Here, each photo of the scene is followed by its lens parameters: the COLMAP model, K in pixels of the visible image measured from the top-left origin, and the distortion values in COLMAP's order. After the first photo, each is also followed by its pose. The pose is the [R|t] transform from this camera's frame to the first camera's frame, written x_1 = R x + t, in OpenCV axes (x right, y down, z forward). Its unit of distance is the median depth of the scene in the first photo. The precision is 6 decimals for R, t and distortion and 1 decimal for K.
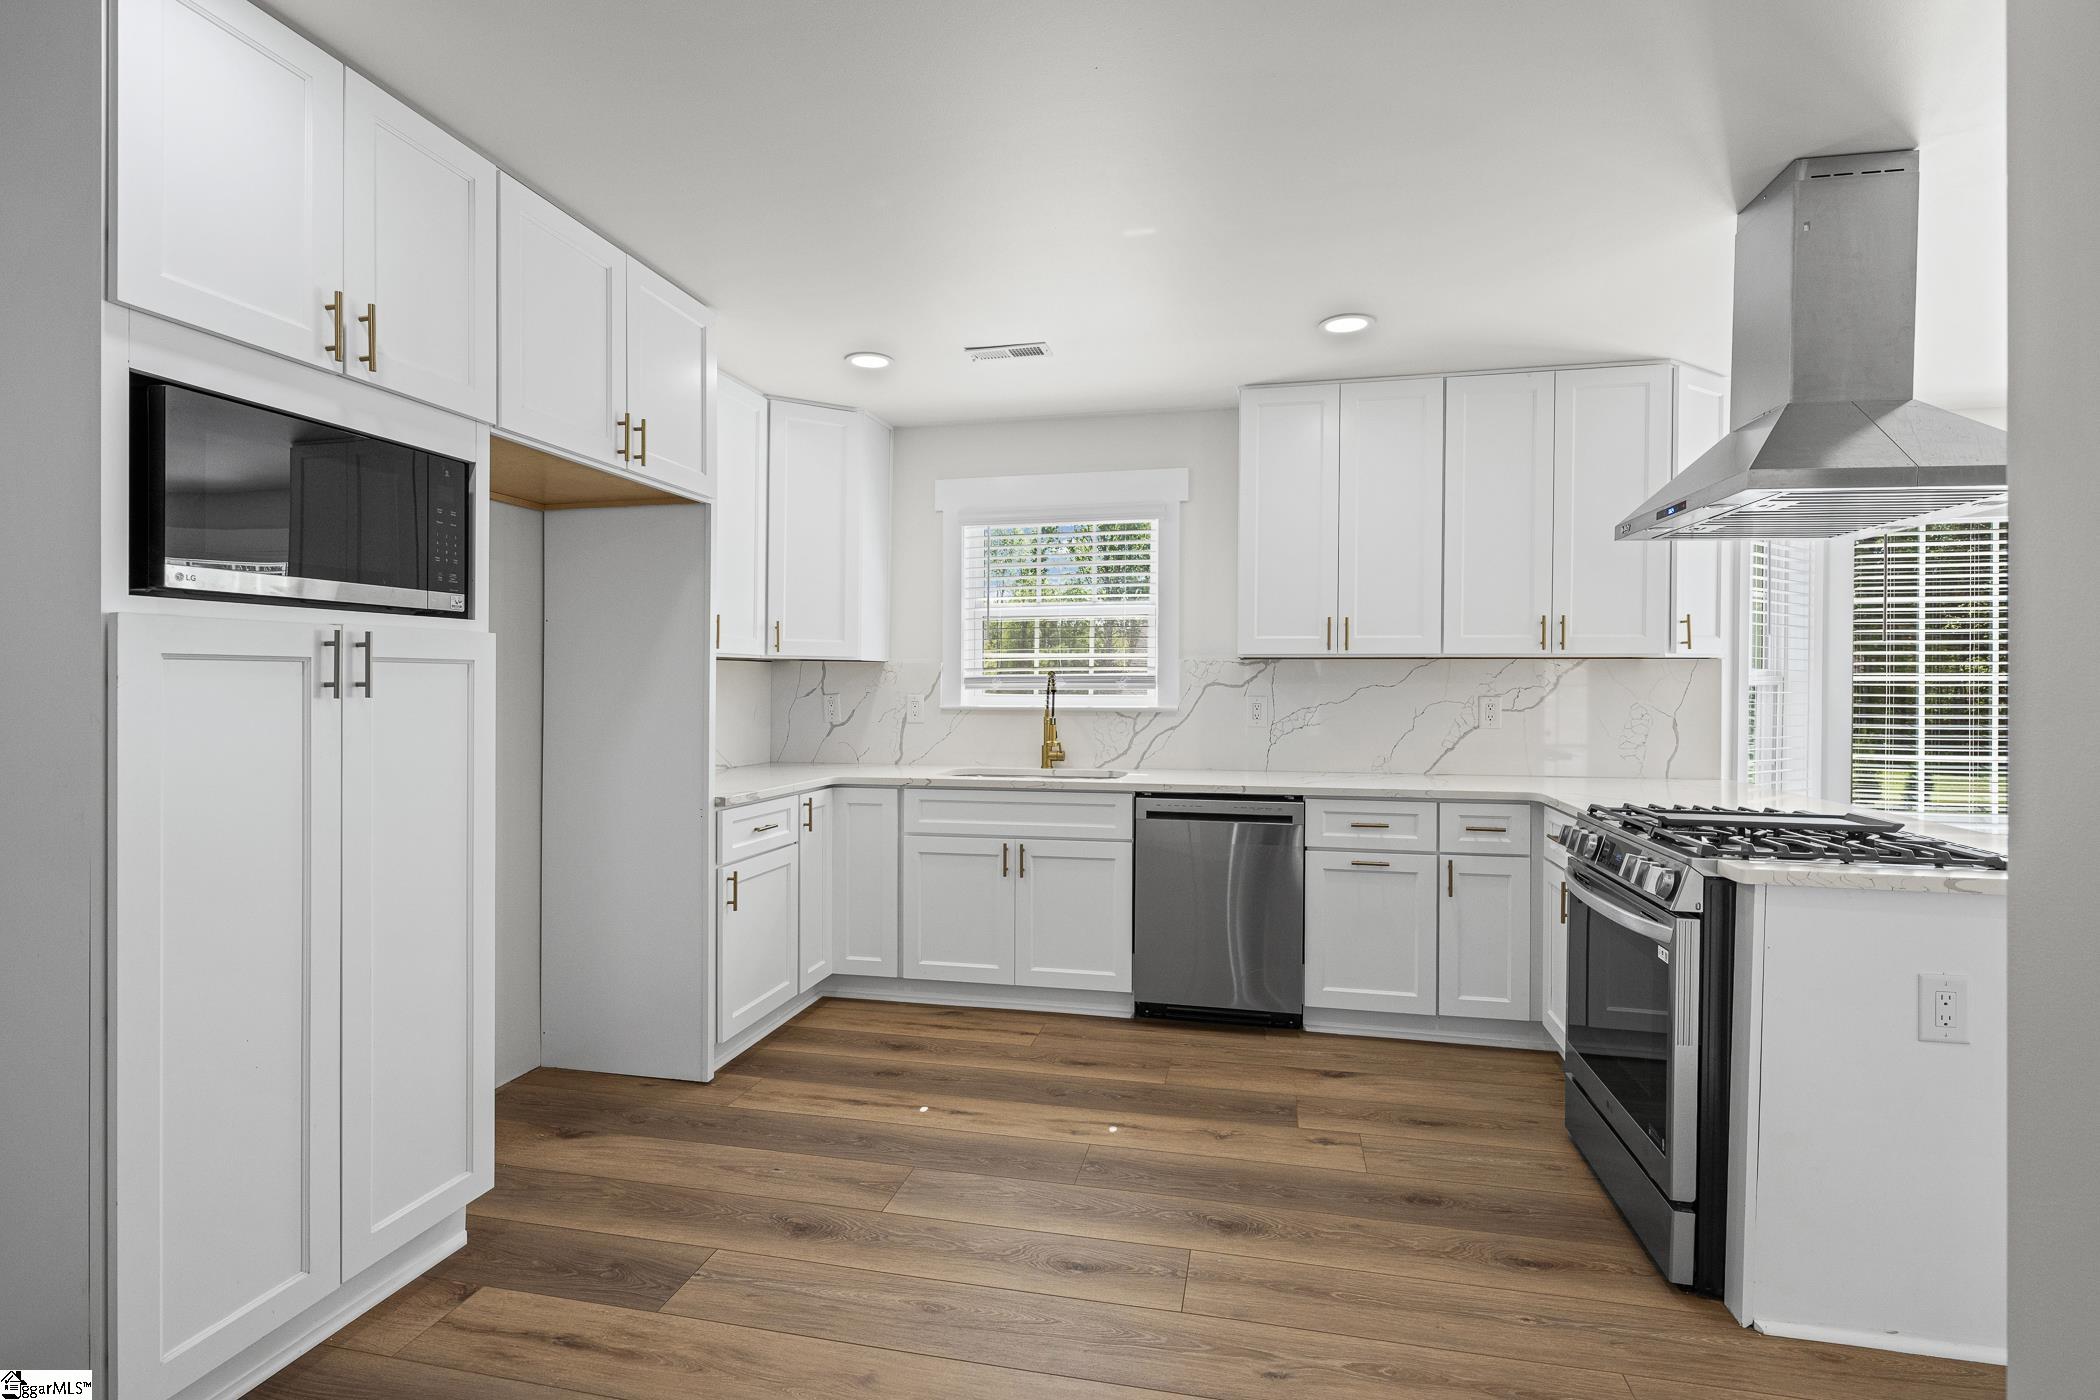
lens RADIAL K [[989.7, 0, 1046.3], [0, 989.7, 695.8], [0, 0, 1]] dist [-0.004551, 0.000057]
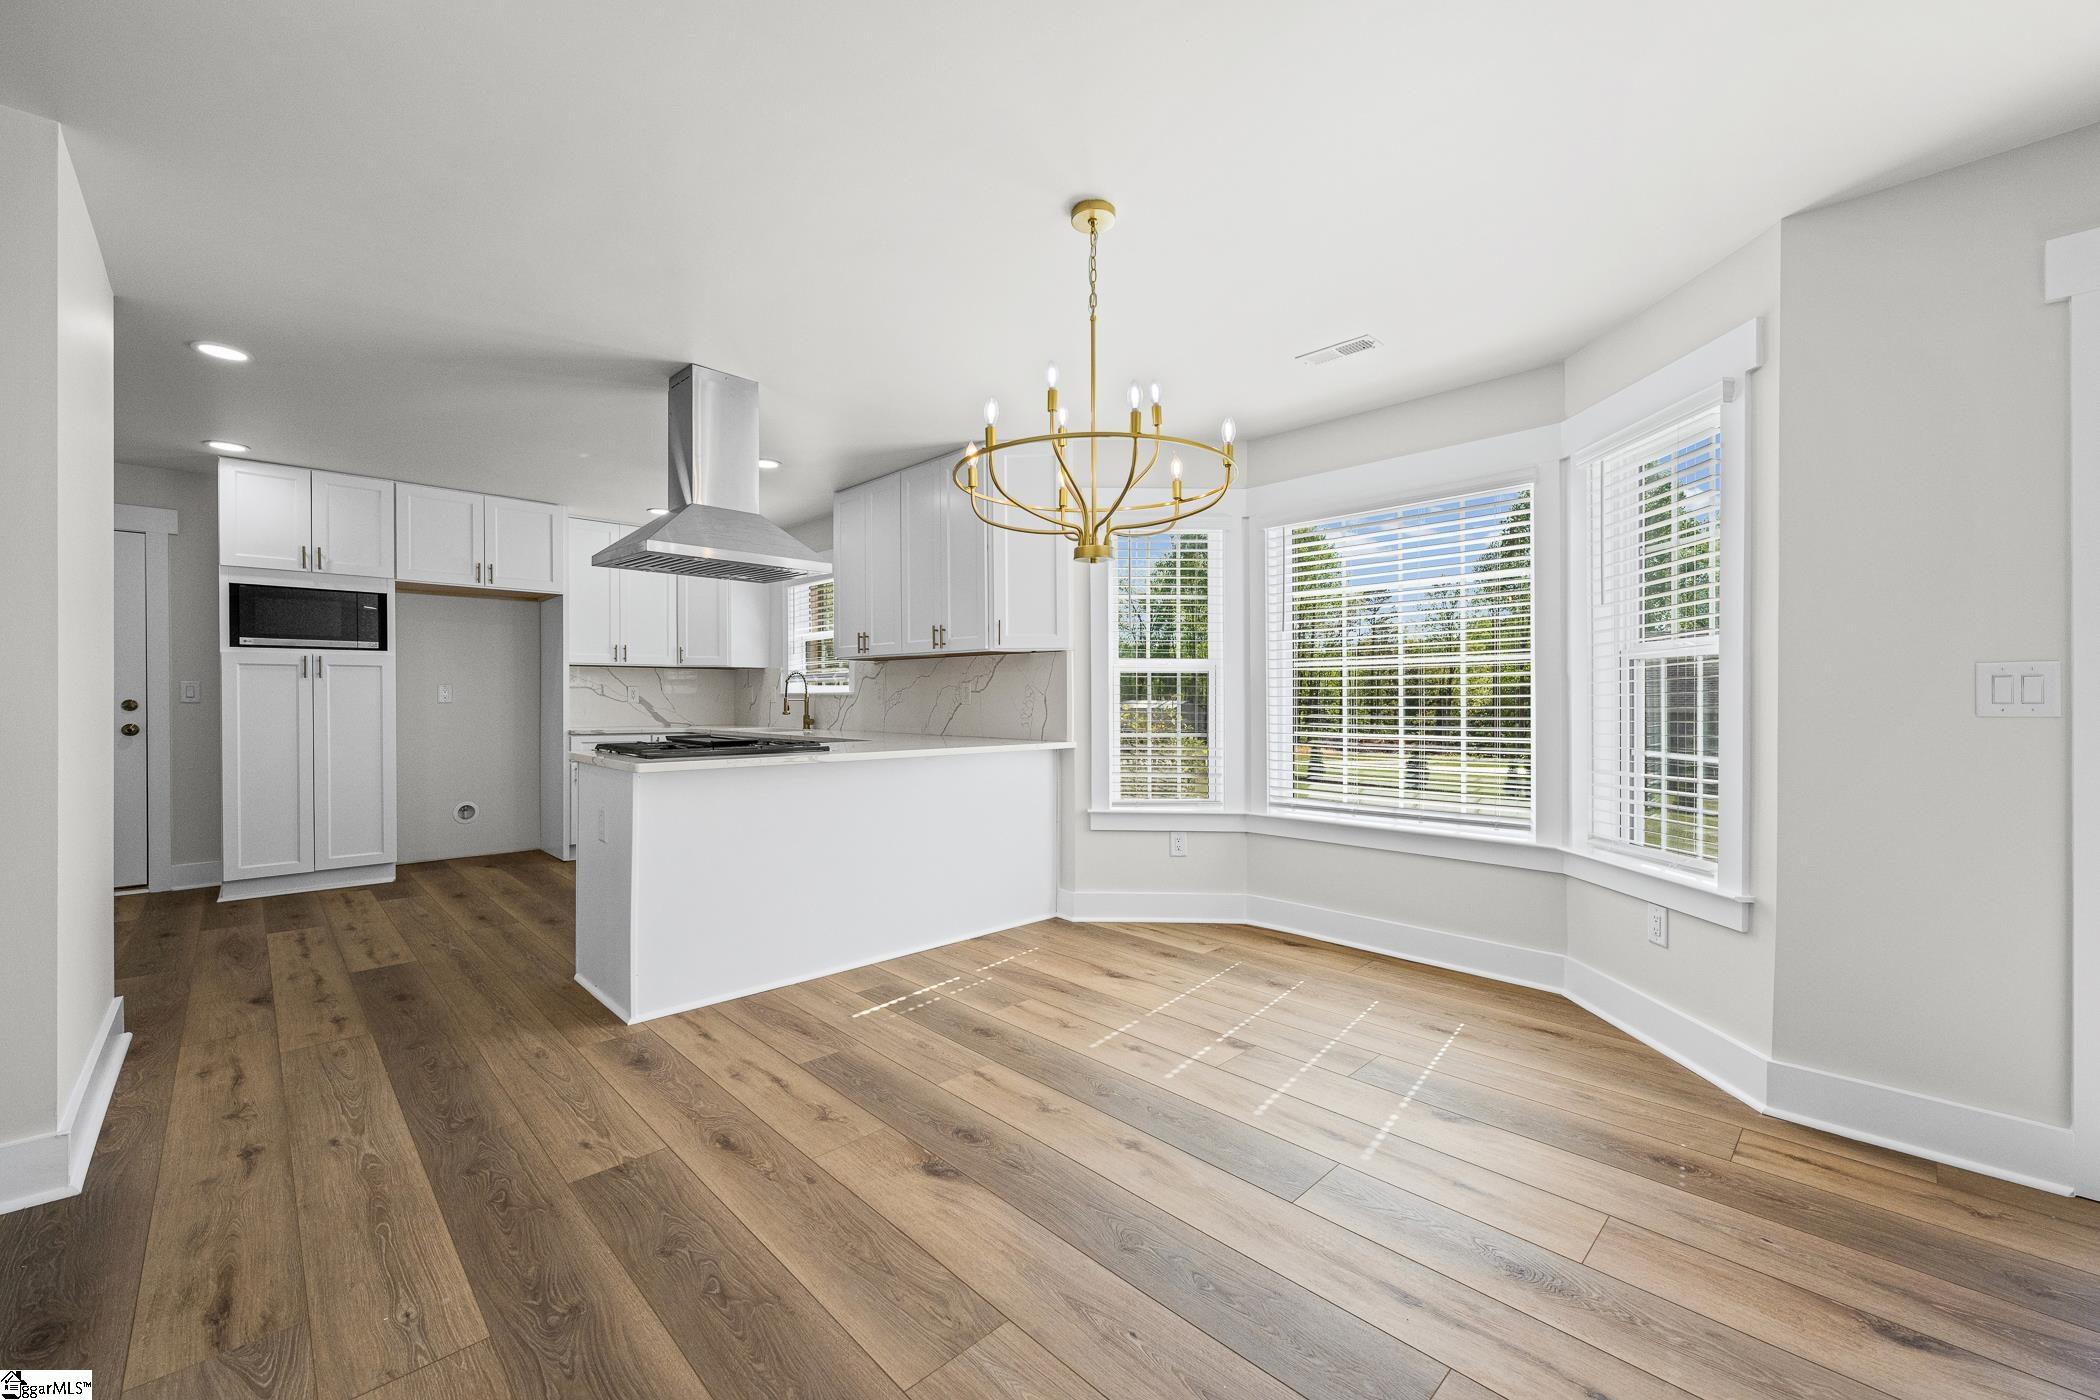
lens RADIAL K [[841.2, 0, 1053.1], [0, 841.2, 714.1], [0, 0, 1]] dist [-0.003331, 0.001109]
pose [[0.837704, 0.010091, -0.546031, 1.404756], [-0.004920, 0.999928, 0.010931, 0.038599], [0.546102, -0.006470, 0.837694, 0.044434]]
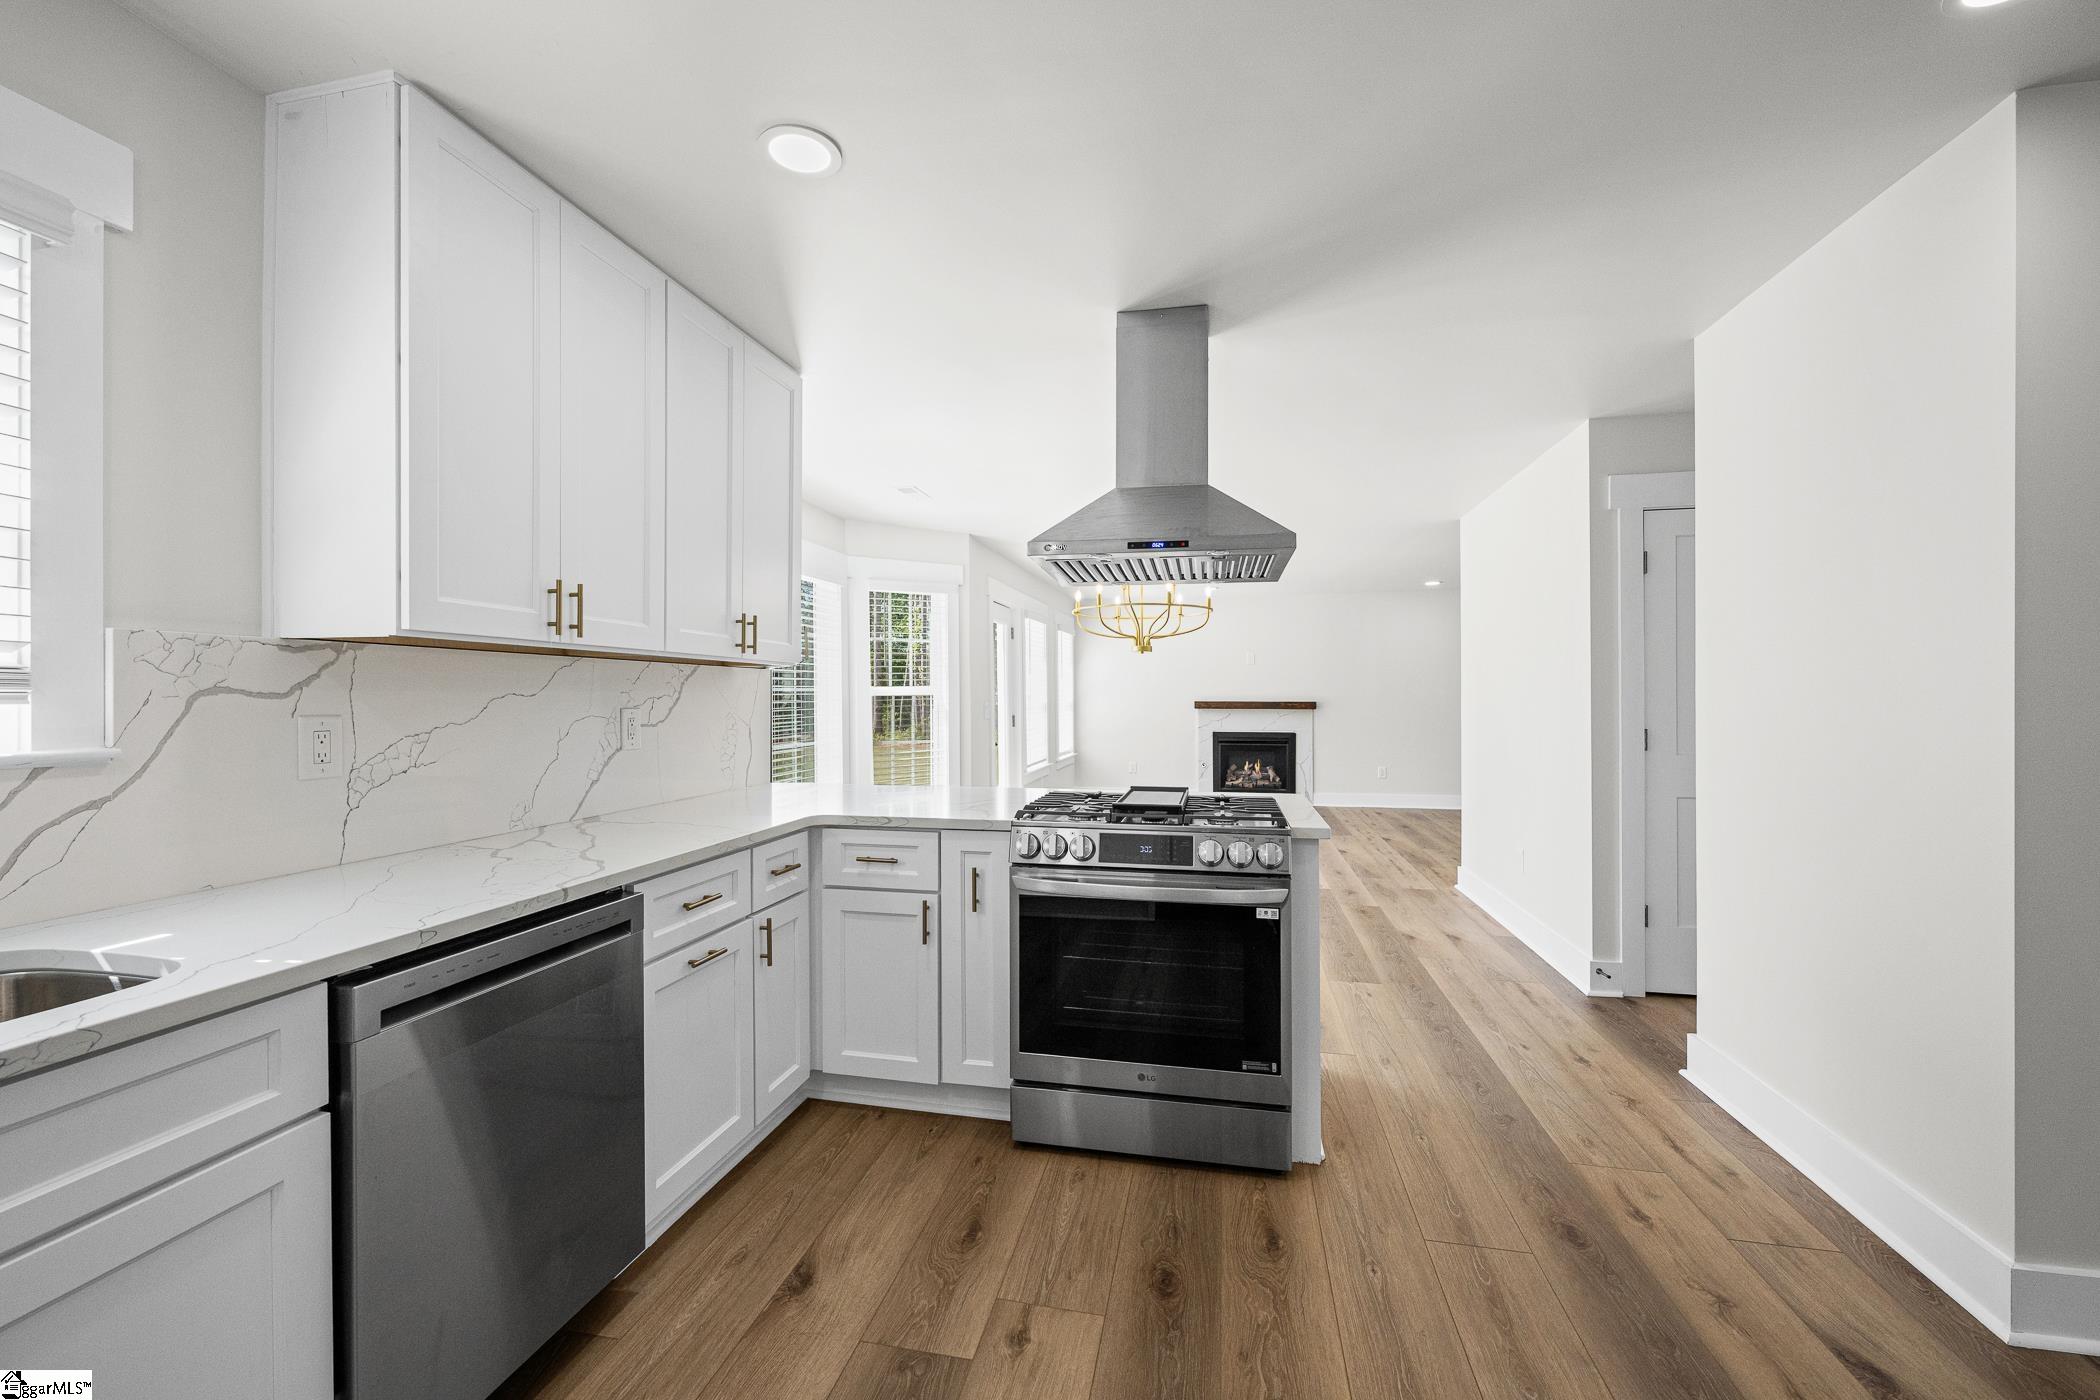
lens RADIAL K [[841.2, 0, 1046.1], [0, 841.2, 703.5], [0, 0, 1]] dist [-0.003331, 0.001109]
pose [[-0.011883, -0.009358, 0.999886, -0.249843], [0.010704, 0.999898, 0.009485, -0.006690], [-0.999872, 0.010815, -0.011782, 0.780785]]
